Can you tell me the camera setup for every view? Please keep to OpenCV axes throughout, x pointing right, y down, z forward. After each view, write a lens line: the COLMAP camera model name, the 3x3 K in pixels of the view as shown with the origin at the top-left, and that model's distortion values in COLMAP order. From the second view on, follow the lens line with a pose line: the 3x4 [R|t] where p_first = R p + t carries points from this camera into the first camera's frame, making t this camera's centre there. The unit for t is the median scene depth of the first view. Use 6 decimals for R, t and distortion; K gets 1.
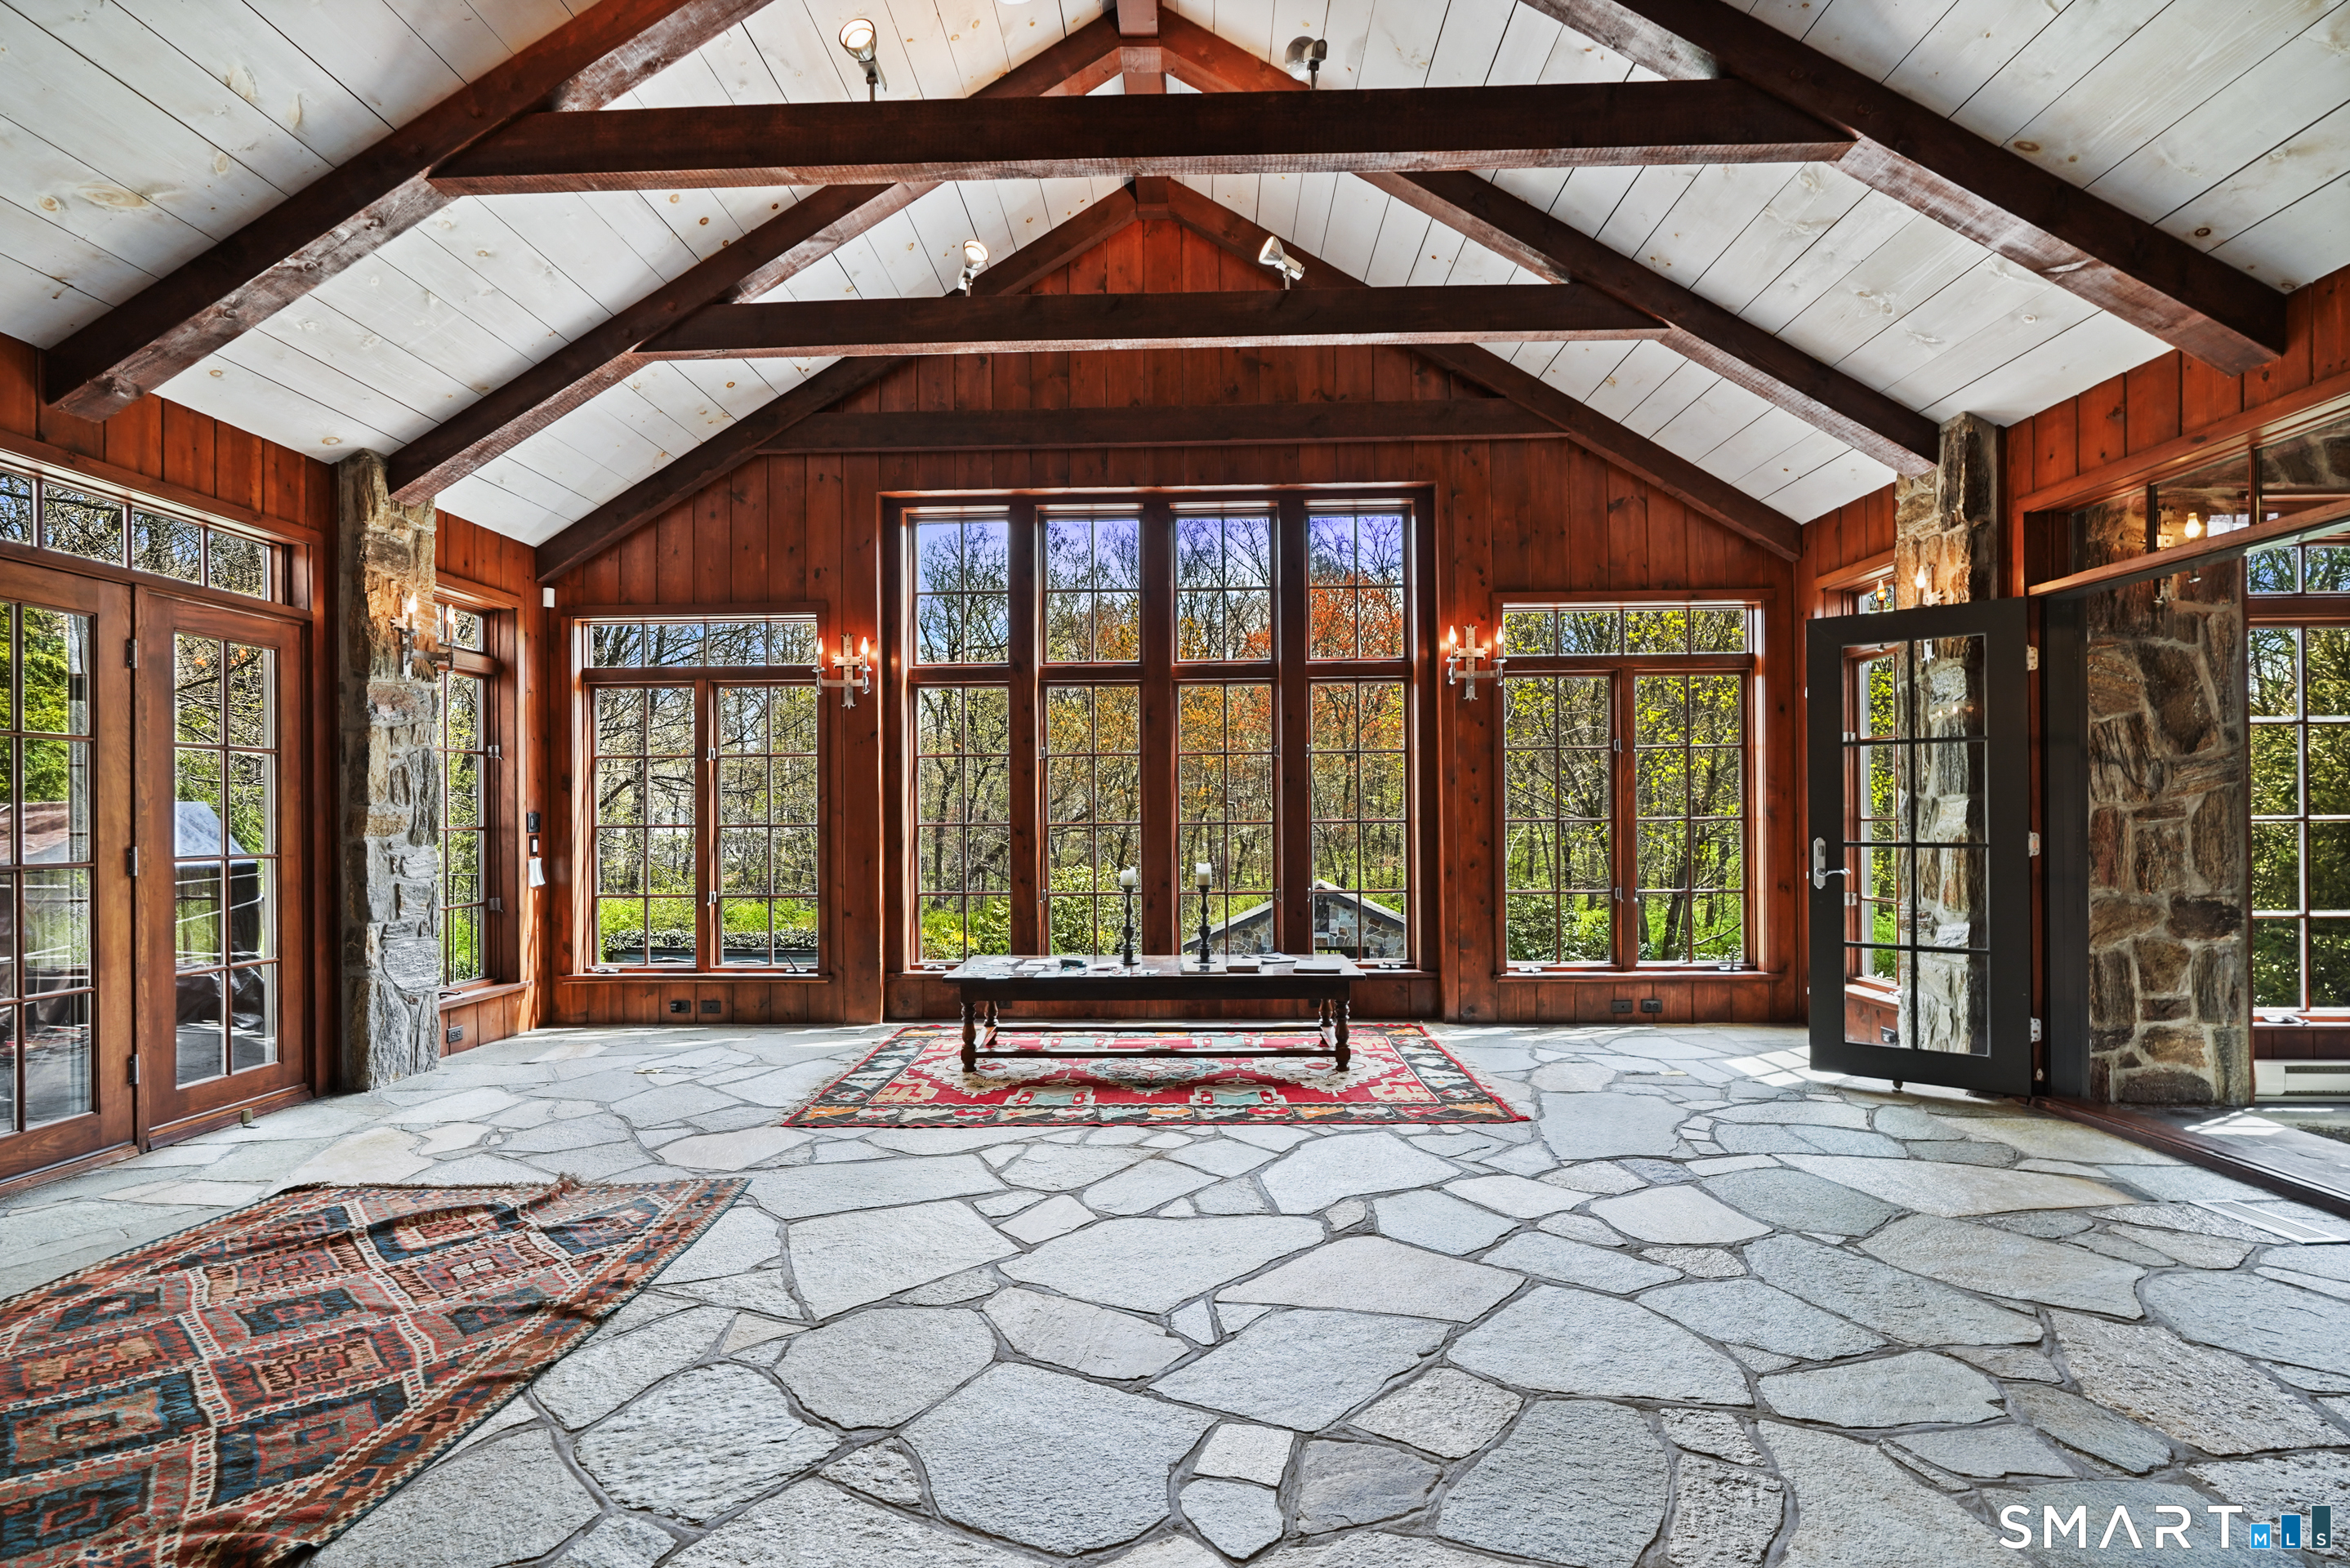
lens RADIAL K [[1078.4, 0, 1165.3], [0, 1078.4, 798.1], [0, 0, 1]] dist [-0.004217, 0.000963]
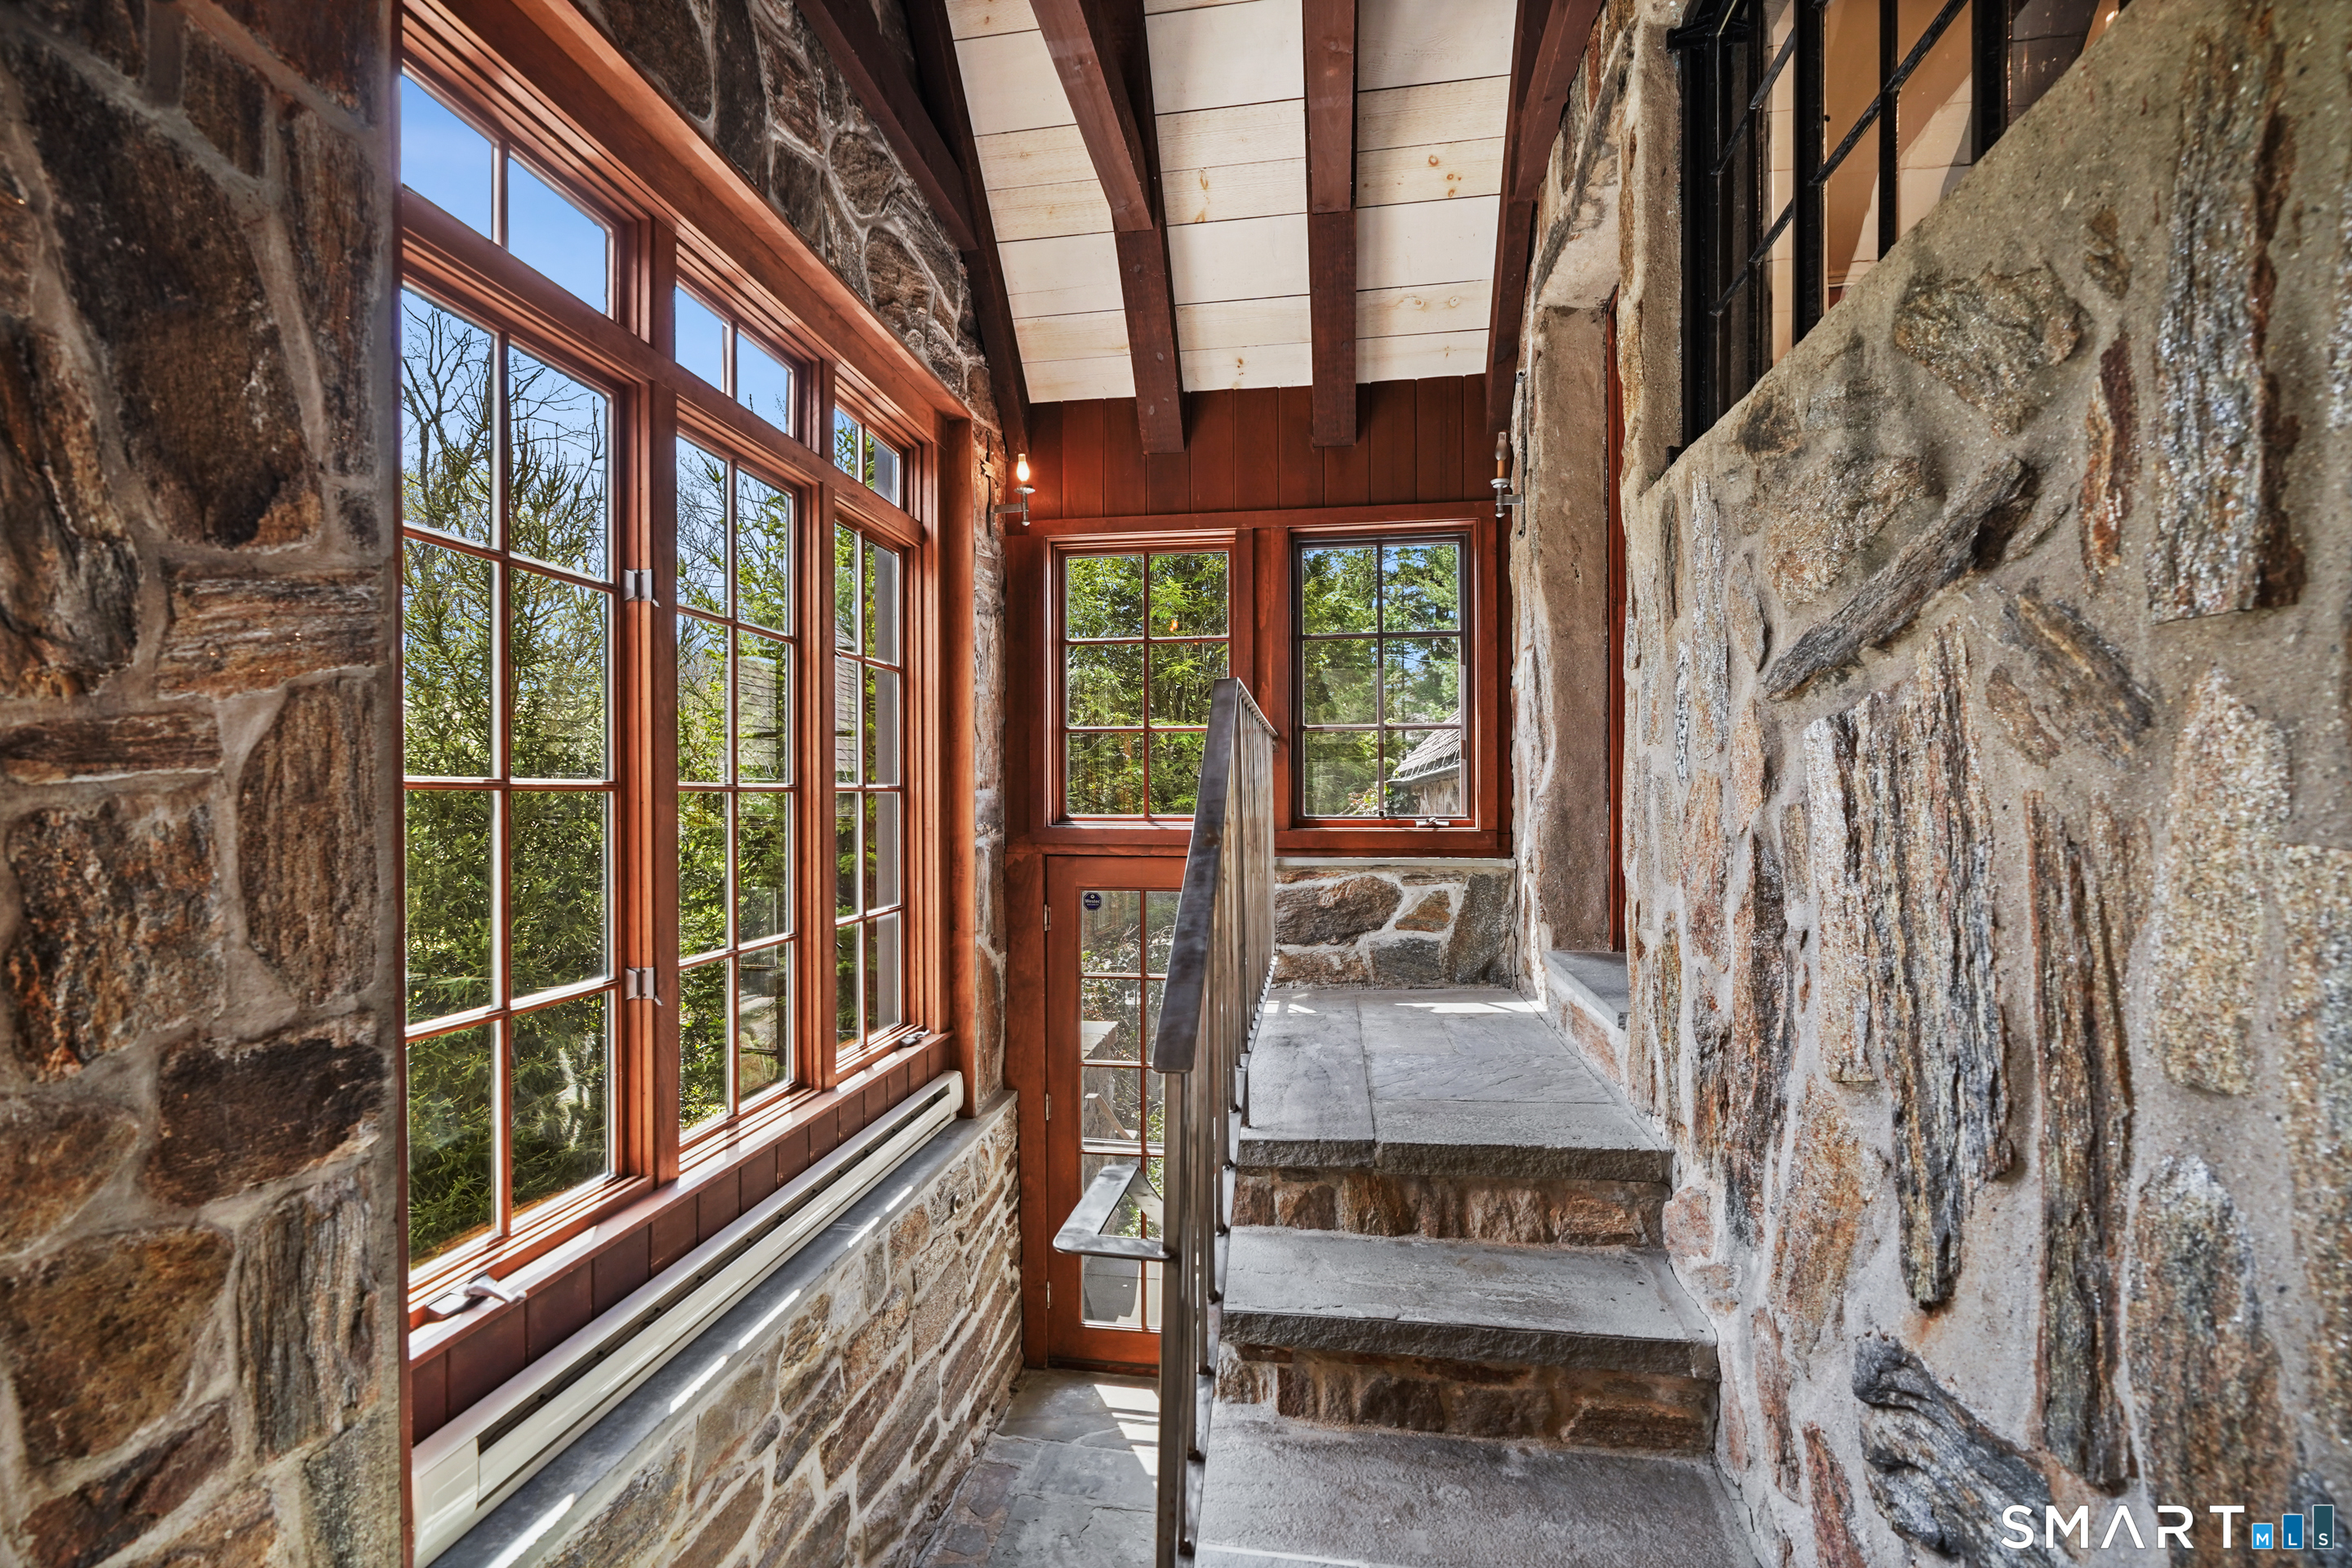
lens RADIAL K [[1079.4, 0, 1167.3], [0, 1079.4, 798.4], [0, 0, 1]] dist [-0.004217, 0.000963]
pose [[0.126462, 0.005445, 0.991957, 0.699214], [-0.003052, 0.999982, -0.005100, 0.026744], [-0.991967, -0.002382, 0.126476, 0.715713]]
